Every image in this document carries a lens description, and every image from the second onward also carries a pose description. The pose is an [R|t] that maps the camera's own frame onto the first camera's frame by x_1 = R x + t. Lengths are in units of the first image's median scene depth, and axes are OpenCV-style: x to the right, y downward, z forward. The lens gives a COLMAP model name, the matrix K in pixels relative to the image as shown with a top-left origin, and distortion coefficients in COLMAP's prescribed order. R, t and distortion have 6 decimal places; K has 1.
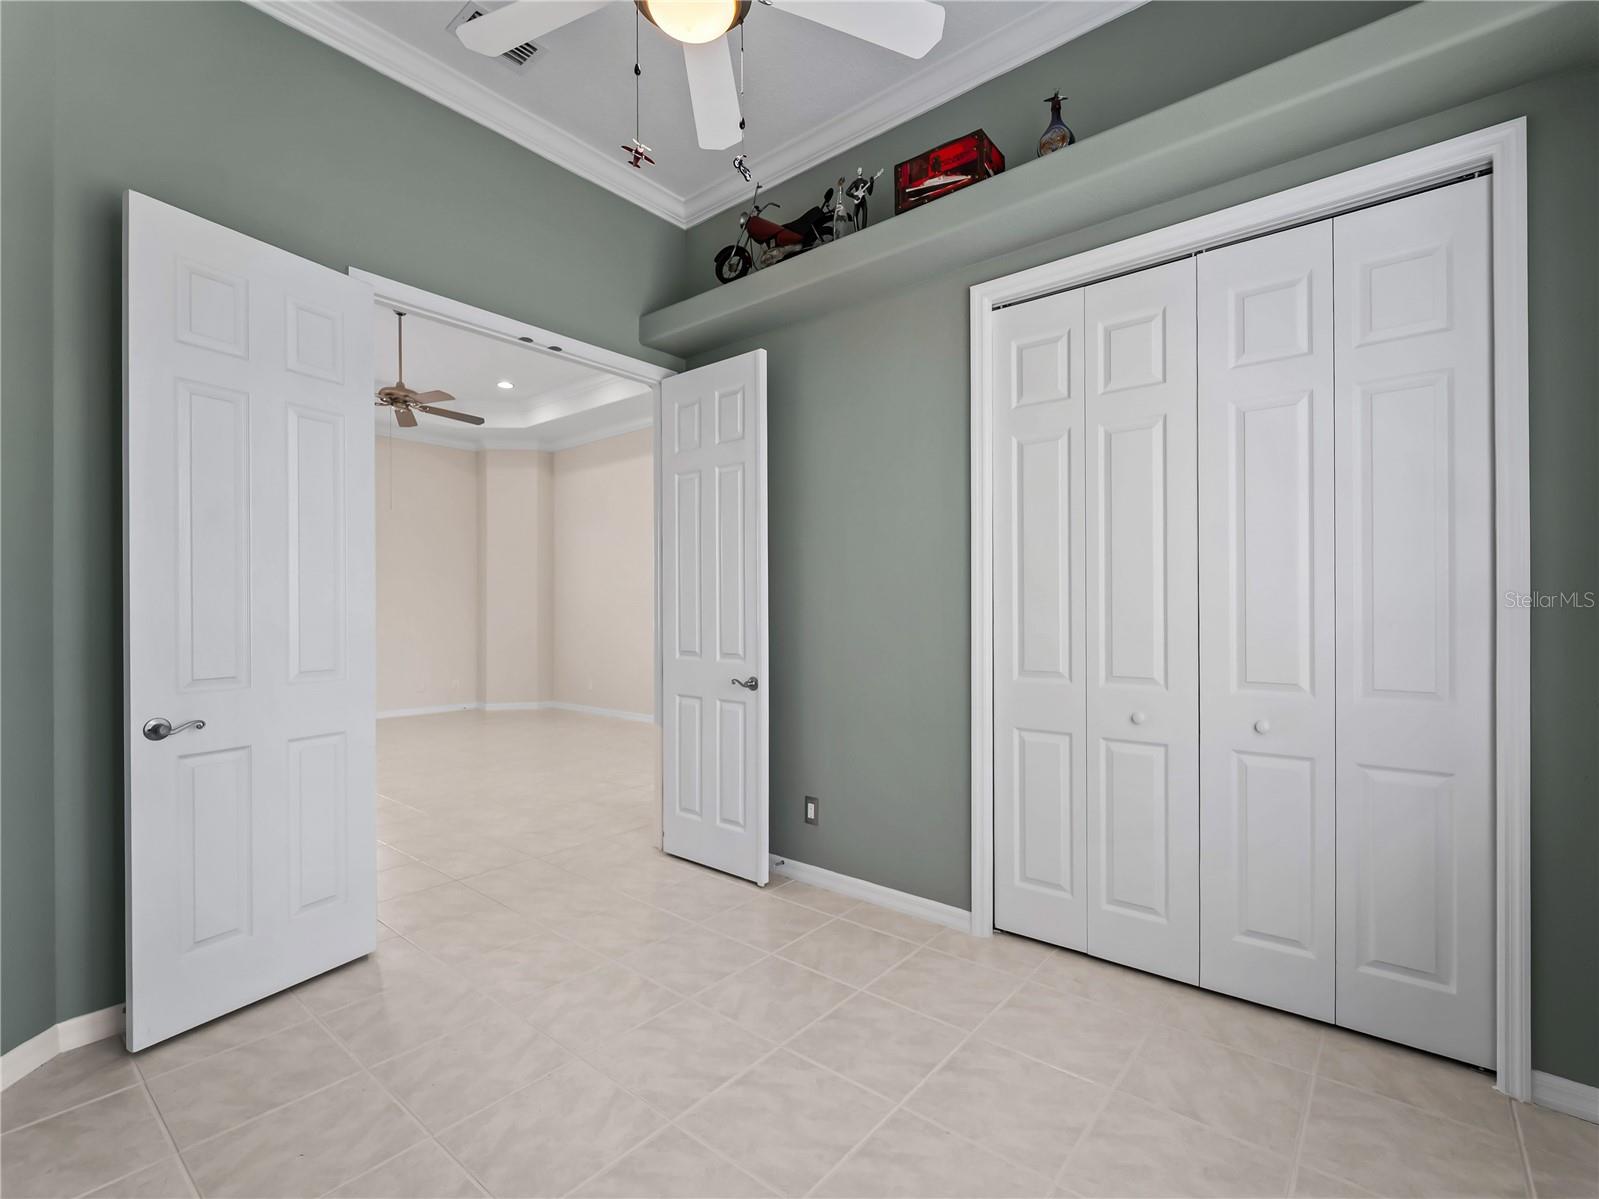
lens RADIAL K [[724.6, 0, 806.3], [0, 724.6, 615.4], [0, 0, 1]] dist [-0.001510, -0.000873]
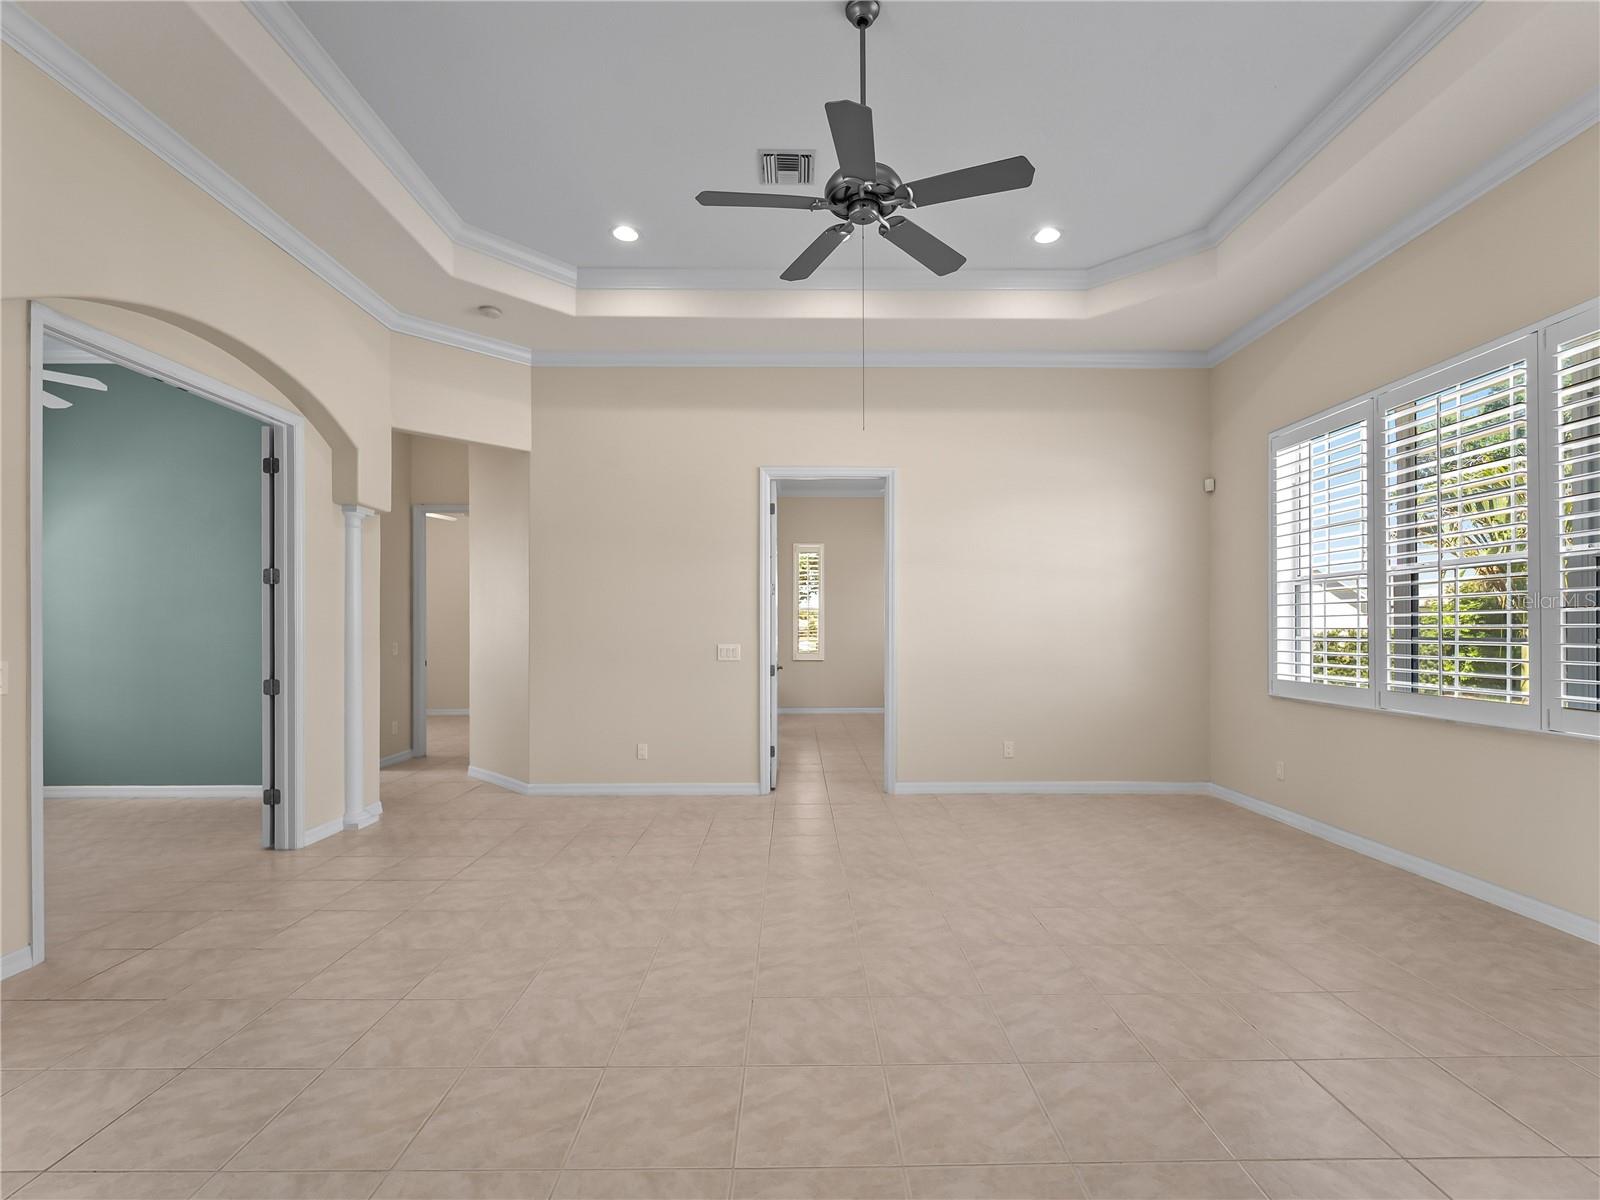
lens RADIAL K [[737.5, 0, 803.9], [0, 737.5, 629.5], [0, 0, 1]] dist [-0.002710, -0.000326]
pose [[-0.766143, -0.000543, -0.642670, -0.134241], [-0.002735, 0.999993, 0.002416, -0.005935], [0.642665, 0.003608, -0.766139, 0.860298]]
